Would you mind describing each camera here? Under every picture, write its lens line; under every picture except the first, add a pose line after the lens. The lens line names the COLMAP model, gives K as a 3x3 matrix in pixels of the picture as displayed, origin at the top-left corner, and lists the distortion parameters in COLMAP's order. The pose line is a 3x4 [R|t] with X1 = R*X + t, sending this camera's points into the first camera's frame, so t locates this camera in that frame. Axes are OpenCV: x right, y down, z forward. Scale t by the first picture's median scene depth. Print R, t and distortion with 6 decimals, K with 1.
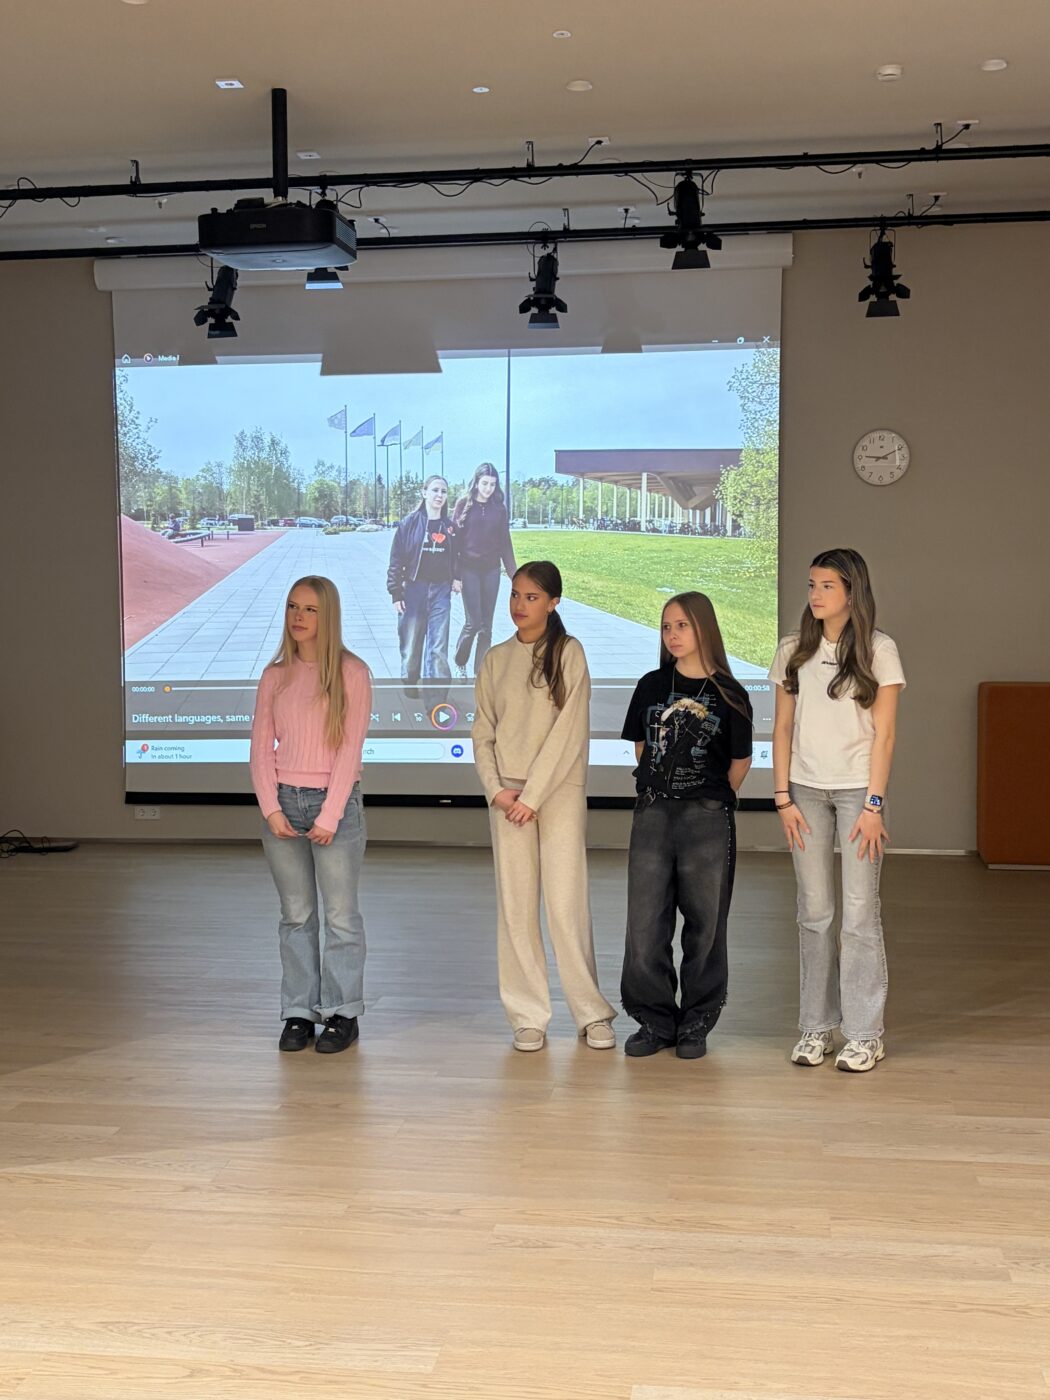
lens RADIAL K [[1722.6, 0, 536.1], [0, 1722.6, 698.3], [0, 0, 1]] dist [0.032841, 0.000000]
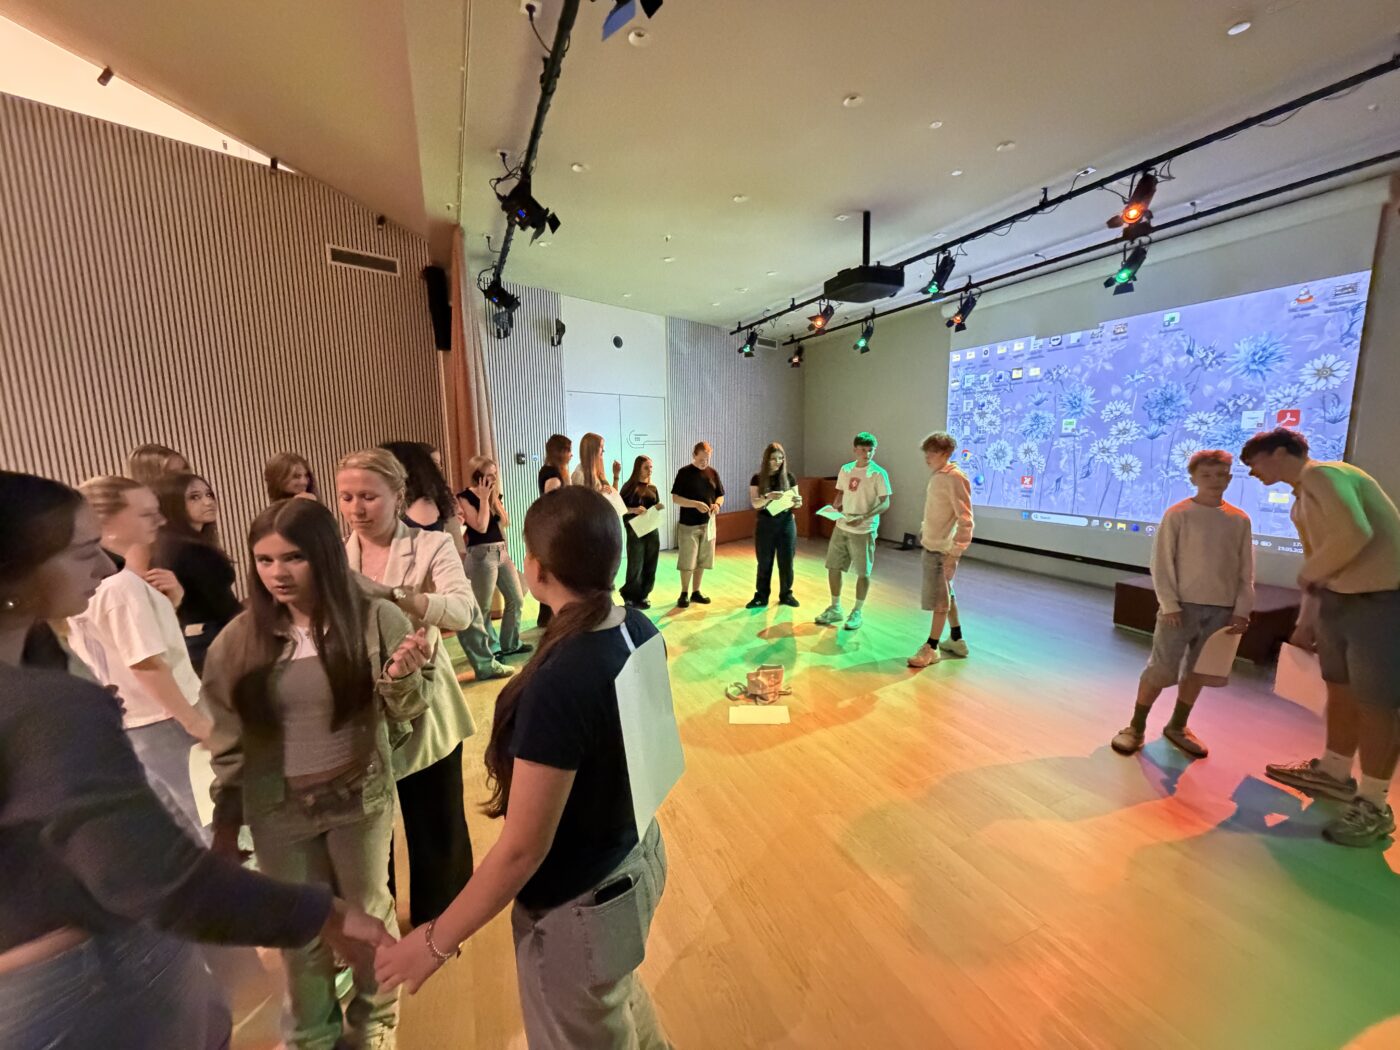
lens RADIAL K [[565.8, 0, 702.0], [0, 565.8, 522.5], [0, 0, 1]] dist [0.001966, -0.000283]
pose [[0.523449, 0.117739, -0.843883, 0.343972], [-0.048971, 0.992927, 0.108158, -0.037622], [0.850649, -0.015289, 0.525512, 0.425485]]
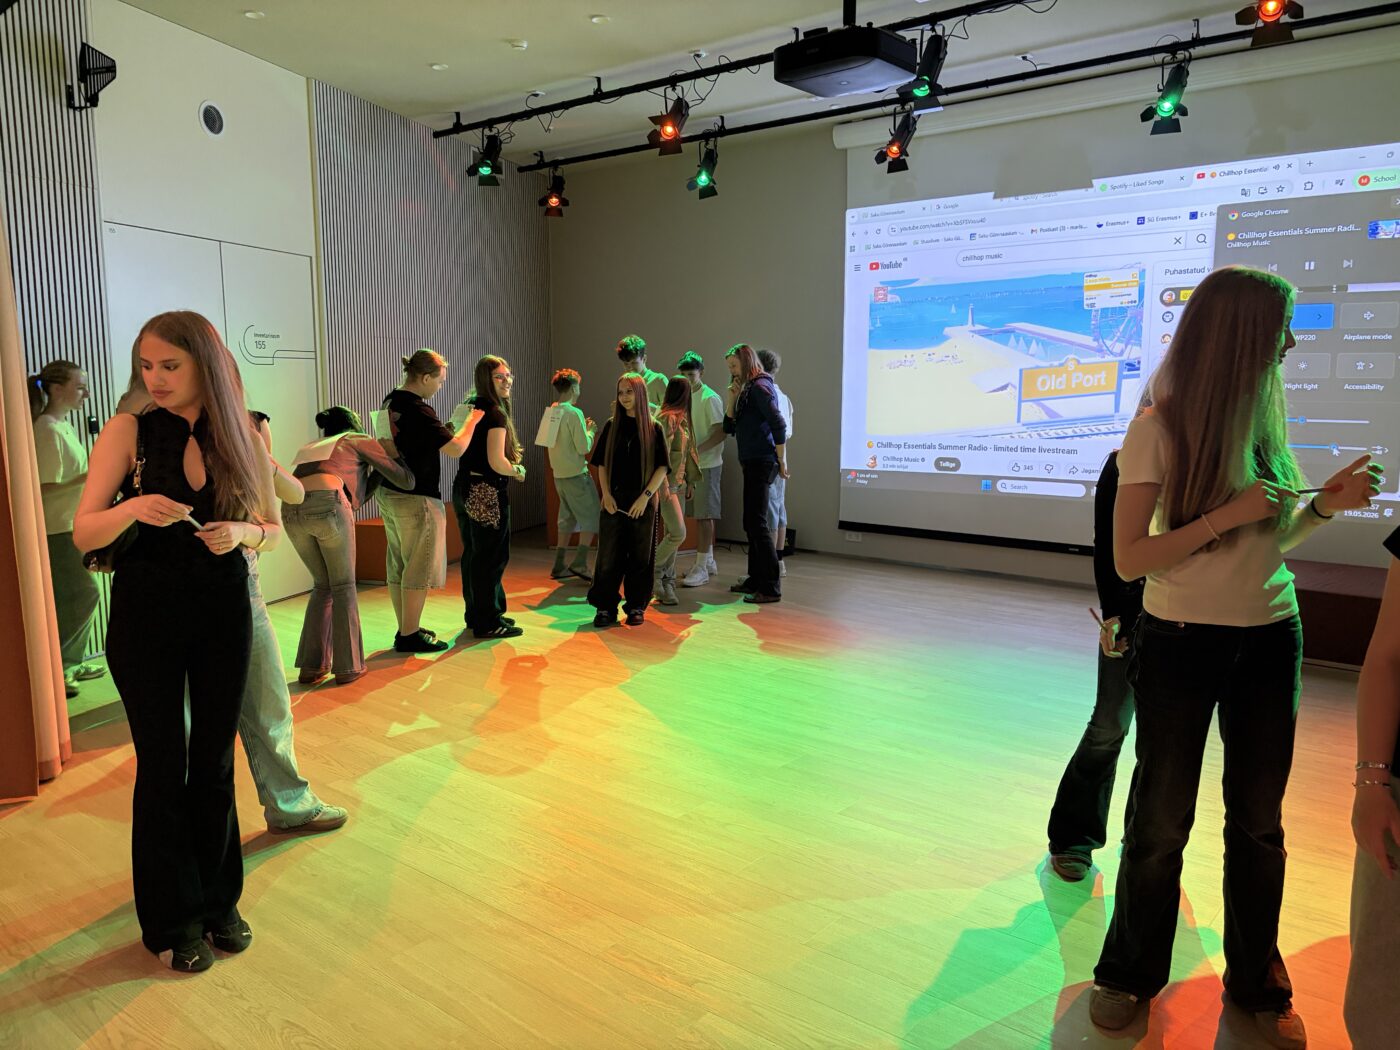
lens RADIAL K [[1069.6, 0, 696.6], [0, 1069.6, 513.6], [0, 0, 1]] dist [0.024166, -0.006375]
pose [[0.848199, 0.076419, -0.524136, 0.156280], [-0.045001, 0.996357, 0.072443, -0.010920], [0.527763, -0.037859, 0.848548, 0.299327]]
